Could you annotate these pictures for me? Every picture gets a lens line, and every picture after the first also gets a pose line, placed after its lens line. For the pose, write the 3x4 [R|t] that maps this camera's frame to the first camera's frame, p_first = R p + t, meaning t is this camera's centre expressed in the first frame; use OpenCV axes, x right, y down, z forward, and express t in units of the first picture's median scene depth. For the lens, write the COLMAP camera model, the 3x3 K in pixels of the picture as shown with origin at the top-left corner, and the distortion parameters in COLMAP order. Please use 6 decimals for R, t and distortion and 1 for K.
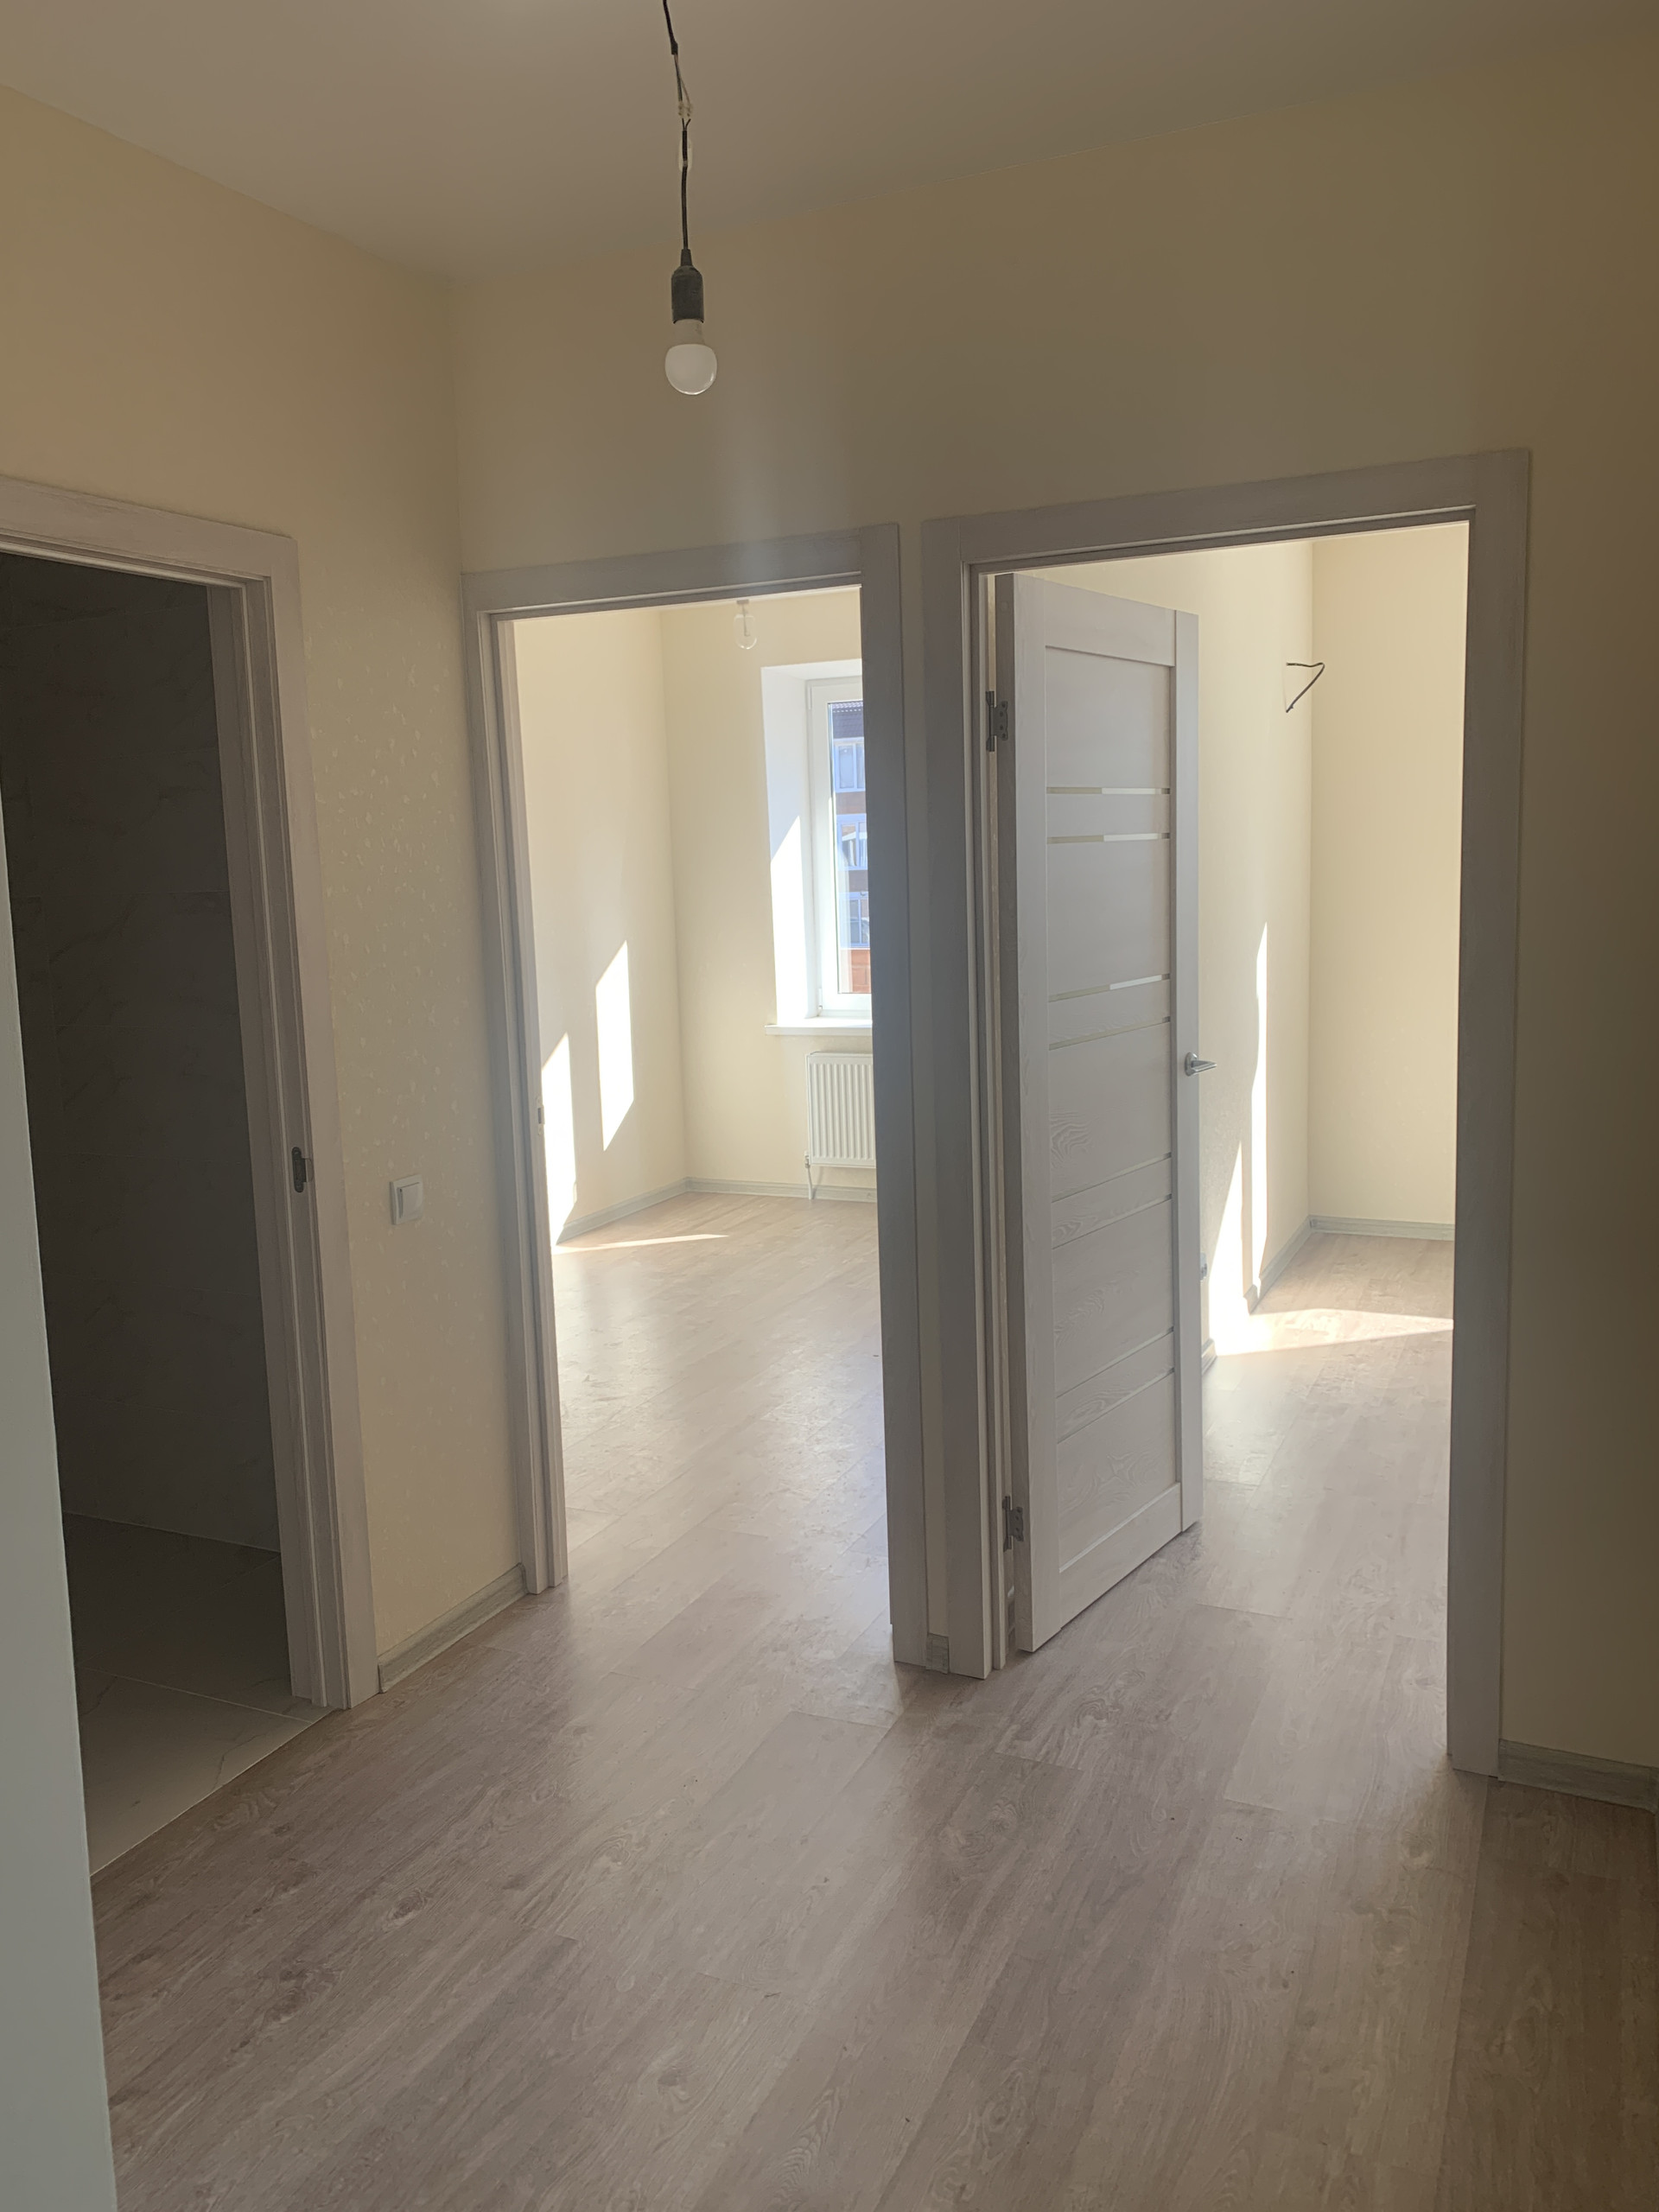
lens RADIAL K [[1684.3, 0, 829.5], [0, 1684.3, 1106.0], [0, 0, 1]] dist [0.041574, -0.049673]
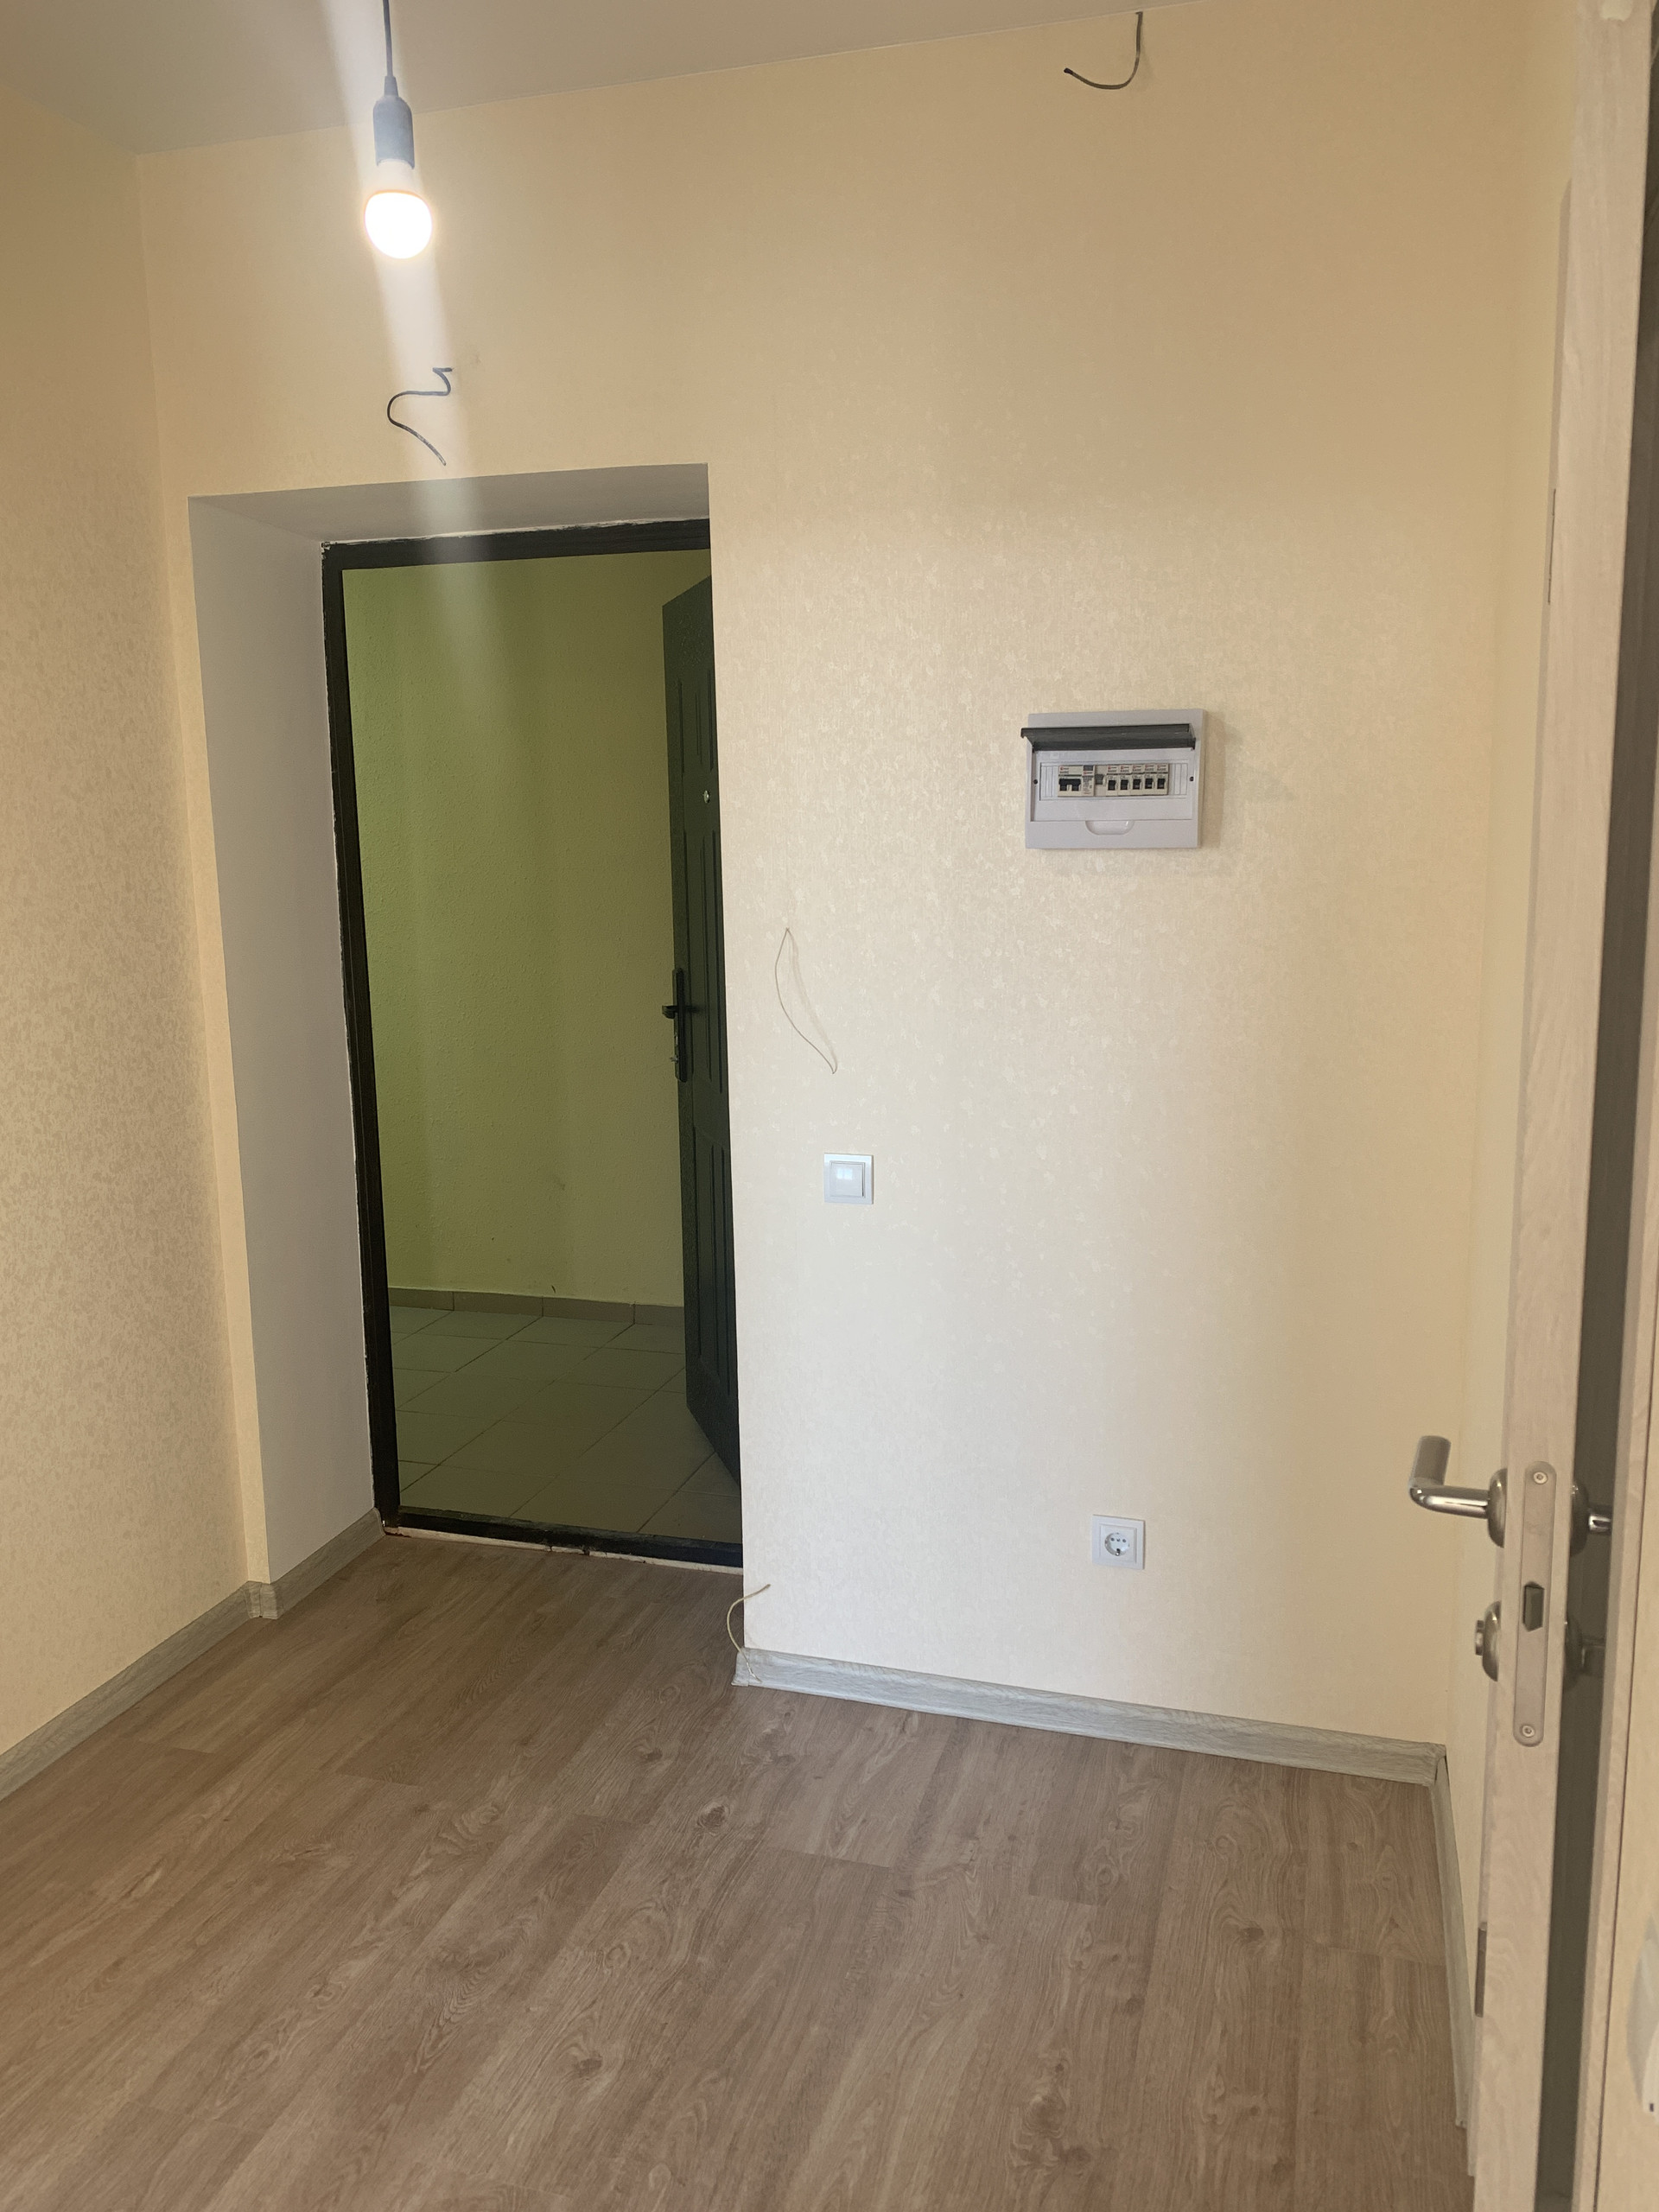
lens RADIAL K [[1684.3, 0, 829.5], [0, 1684.3, 1106.0], [0, 0, 1]] dist [0.041574, -0.049673]
pose [[-0.990201, 0.064874, -0.123669, -0.146083], [0.023001, 0.949220, 0.313773, -0.253143], [0.137744, 0.307853, -0.941410, 1.775870]]
